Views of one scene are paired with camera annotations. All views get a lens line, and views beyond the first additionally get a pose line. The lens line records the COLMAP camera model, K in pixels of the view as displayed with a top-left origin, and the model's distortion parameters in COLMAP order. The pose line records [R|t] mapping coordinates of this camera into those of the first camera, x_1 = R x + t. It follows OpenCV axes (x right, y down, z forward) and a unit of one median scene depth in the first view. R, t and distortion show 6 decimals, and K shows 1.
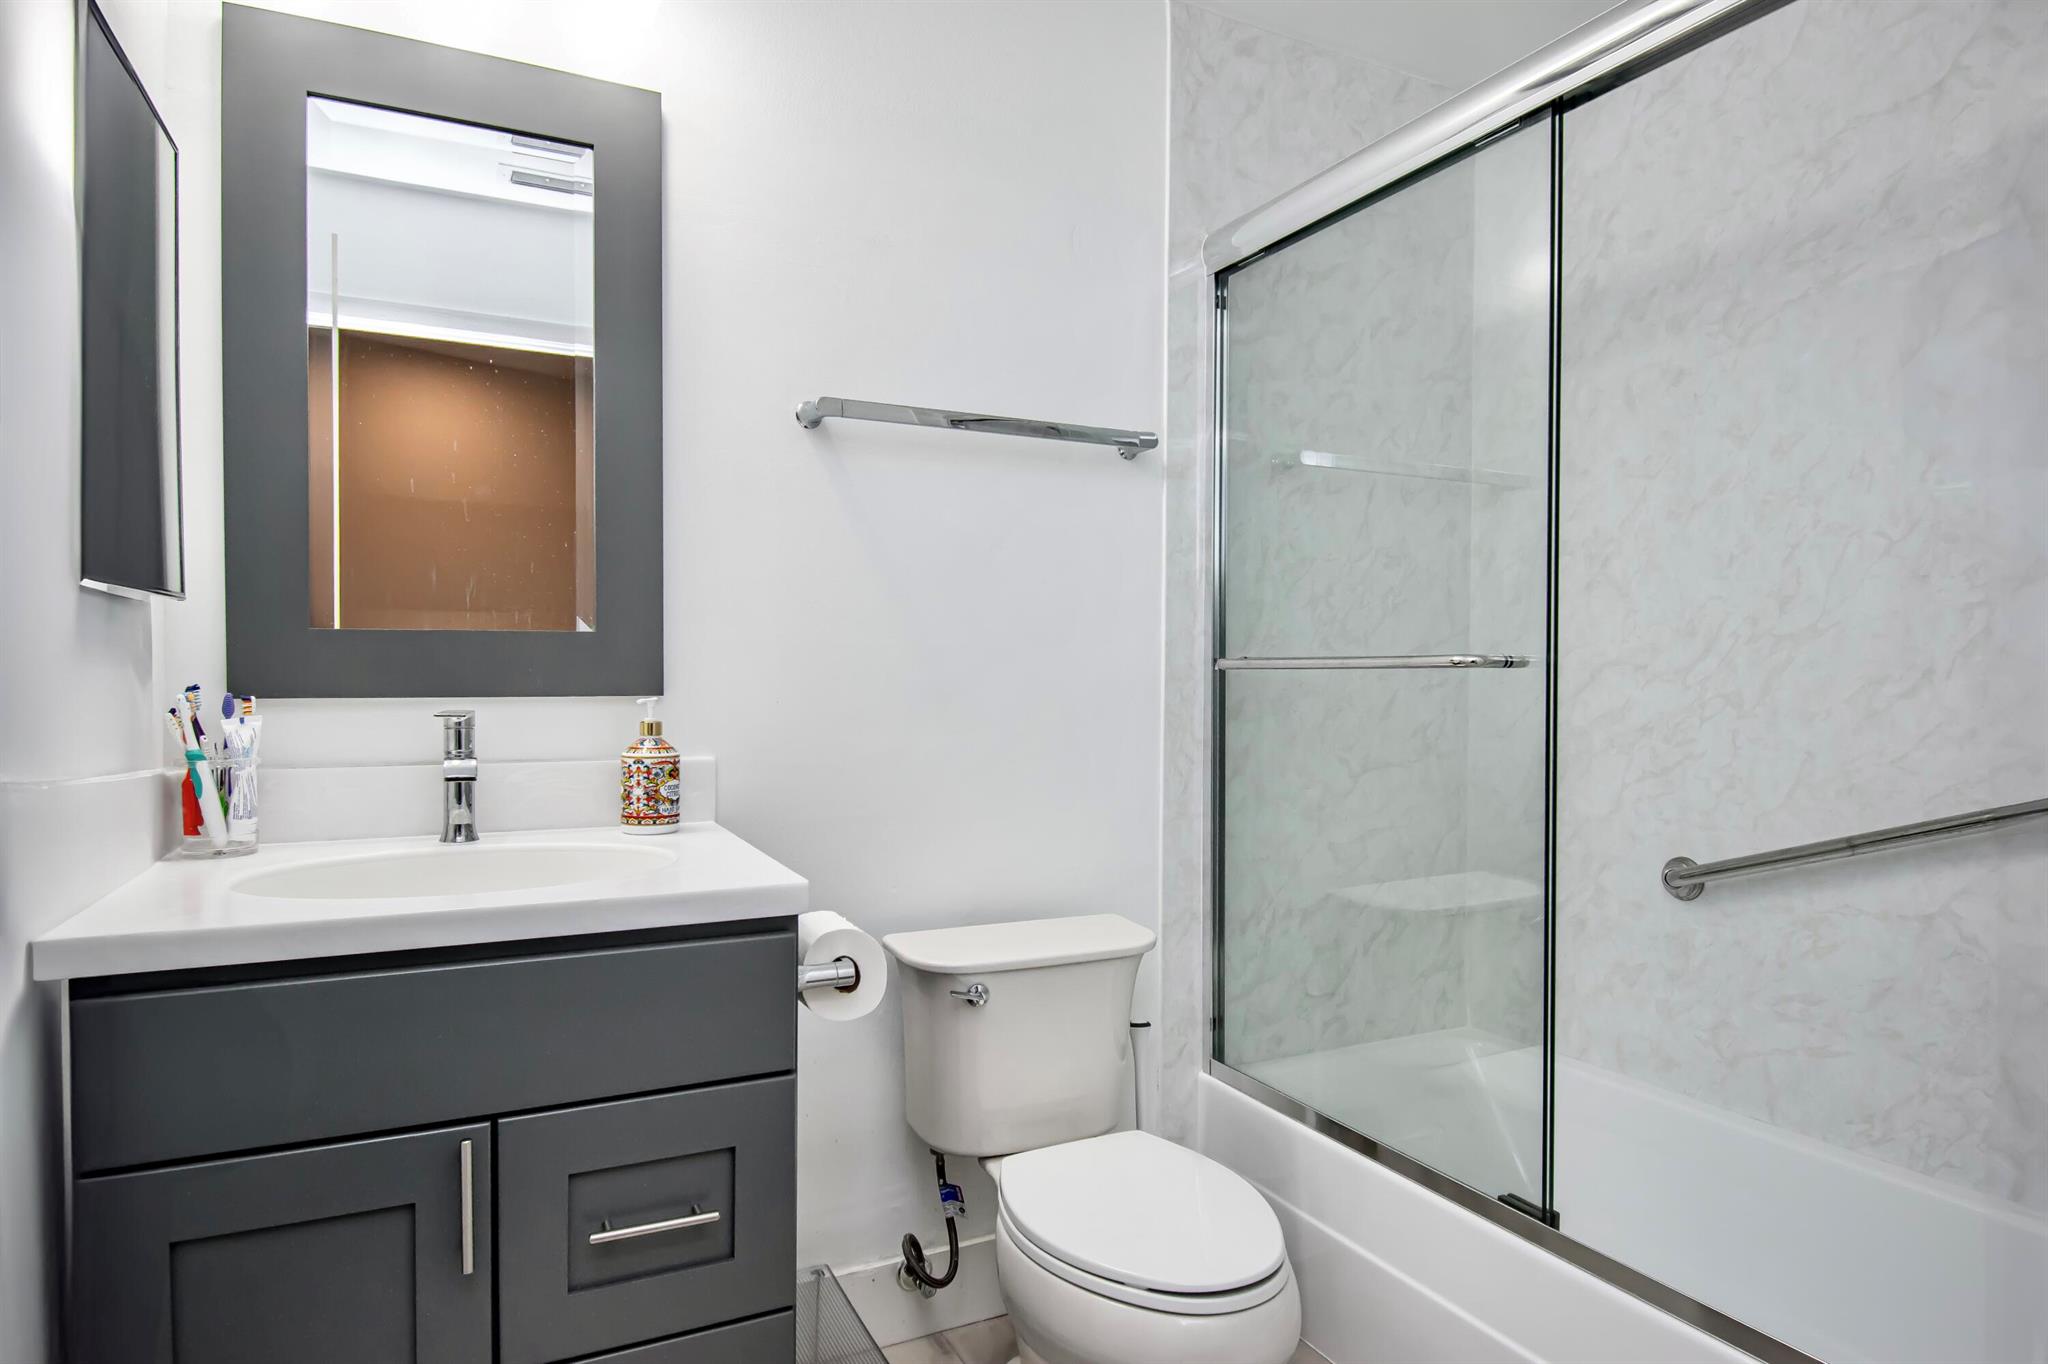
lens RADIAL K [[1119.0, 0, 1052.2], [0, 1119.0, 688.9], [0, 0, 1]] dist [0.017920, -0.028385]
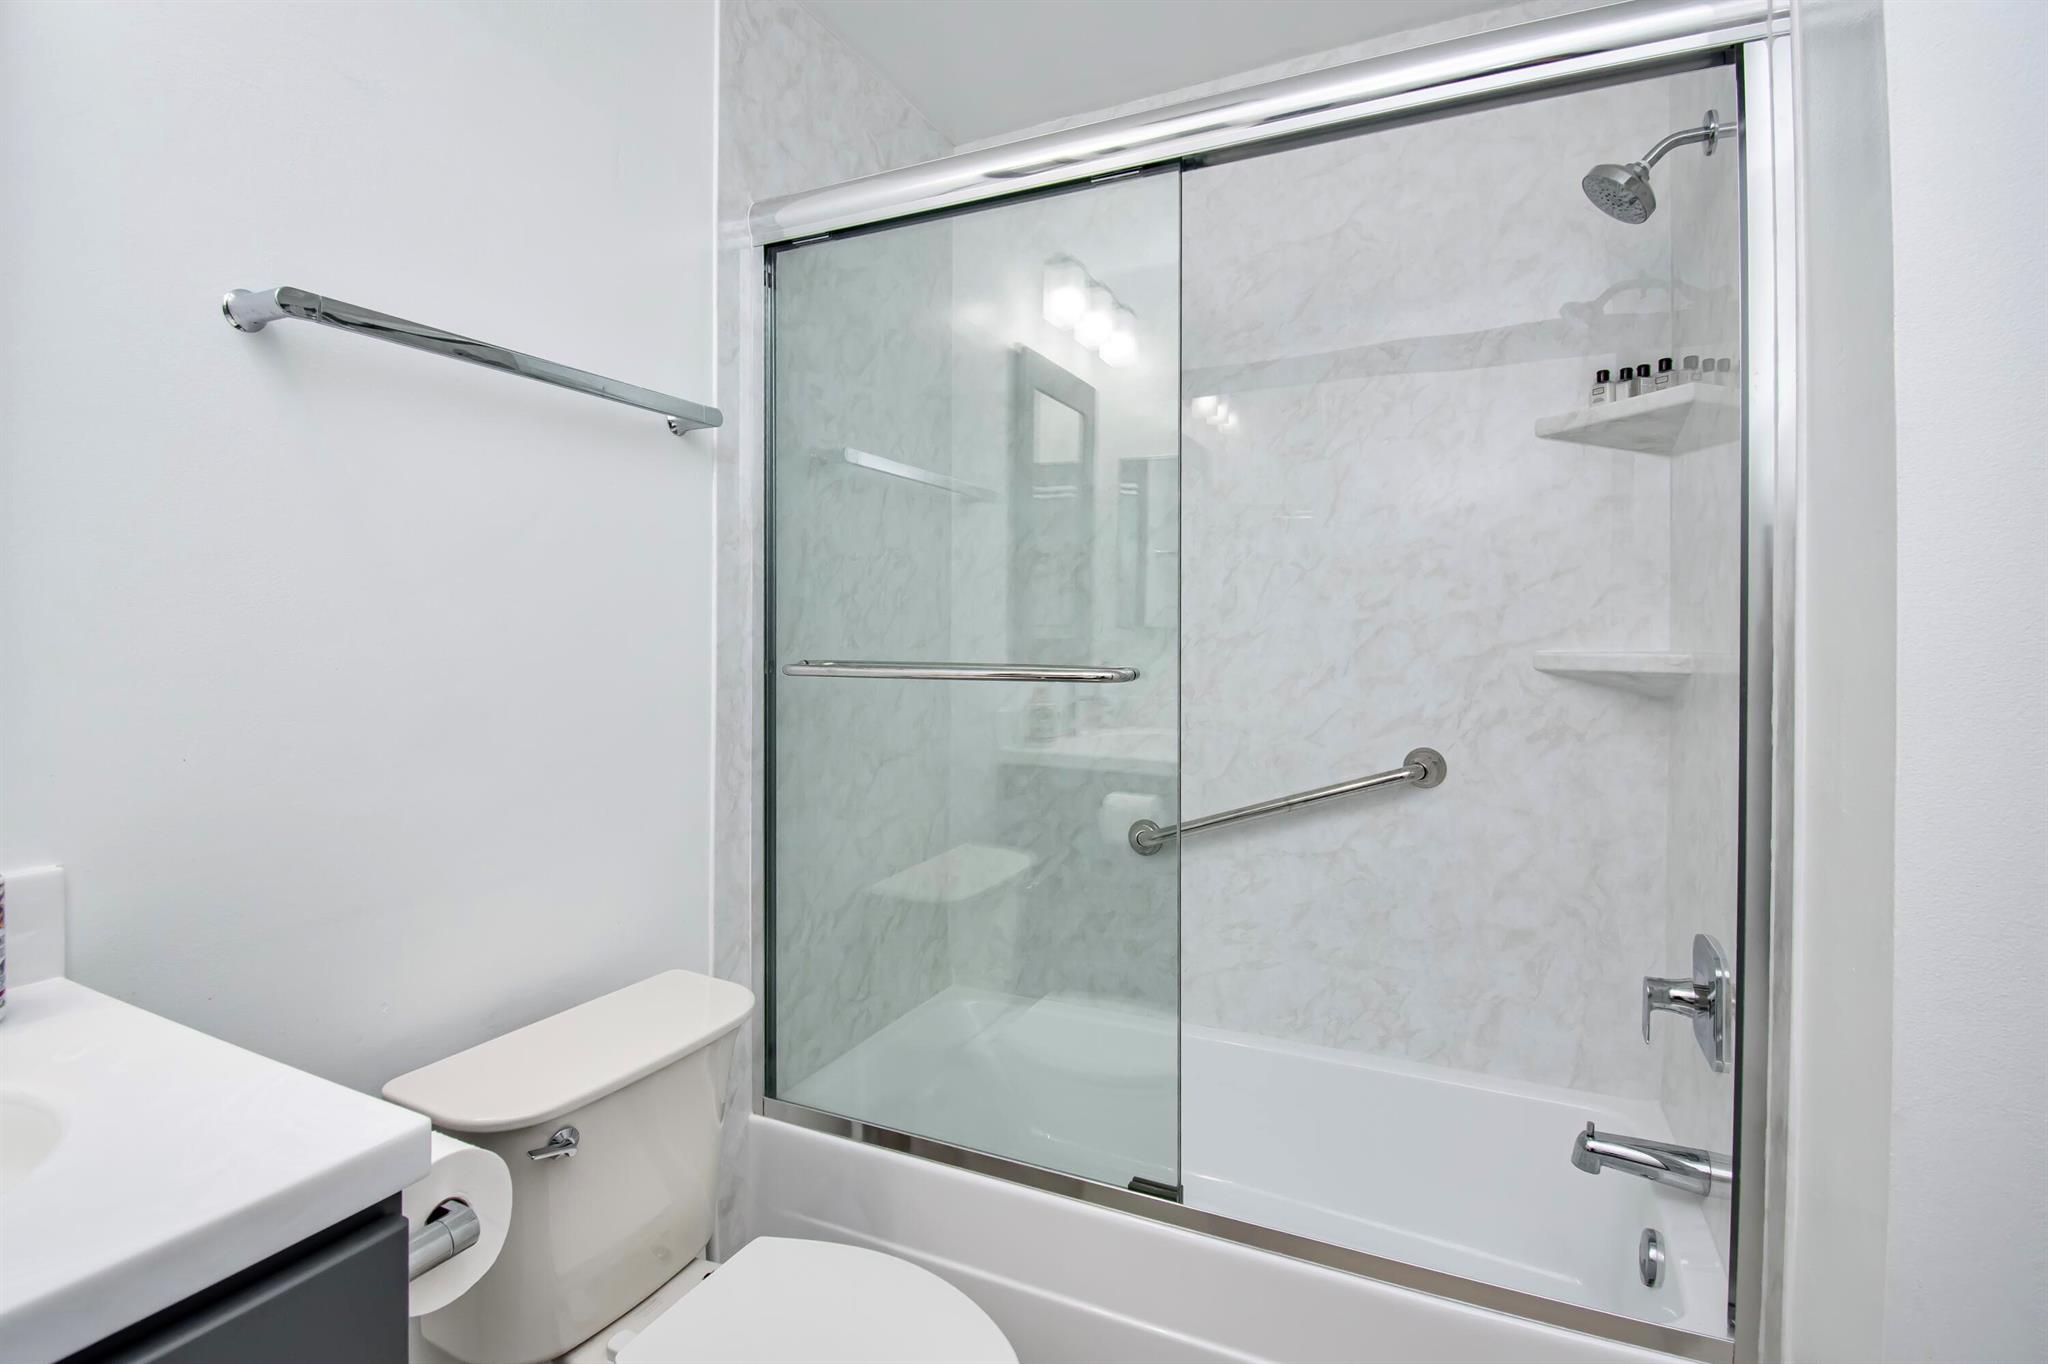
lens RADIAL K [[949.4, 0, 1028.9], [0, 949.4, 638.8], [0, 0, 1]] dist [0.020689, -0.022222]
pose [[0.803900, -0.003657, 0.594754, -0.147850], [0.009897, 0.999925, -0.007228, -0.038076], [-0.594682, 0.011696, 0.803876, 0.239945]]
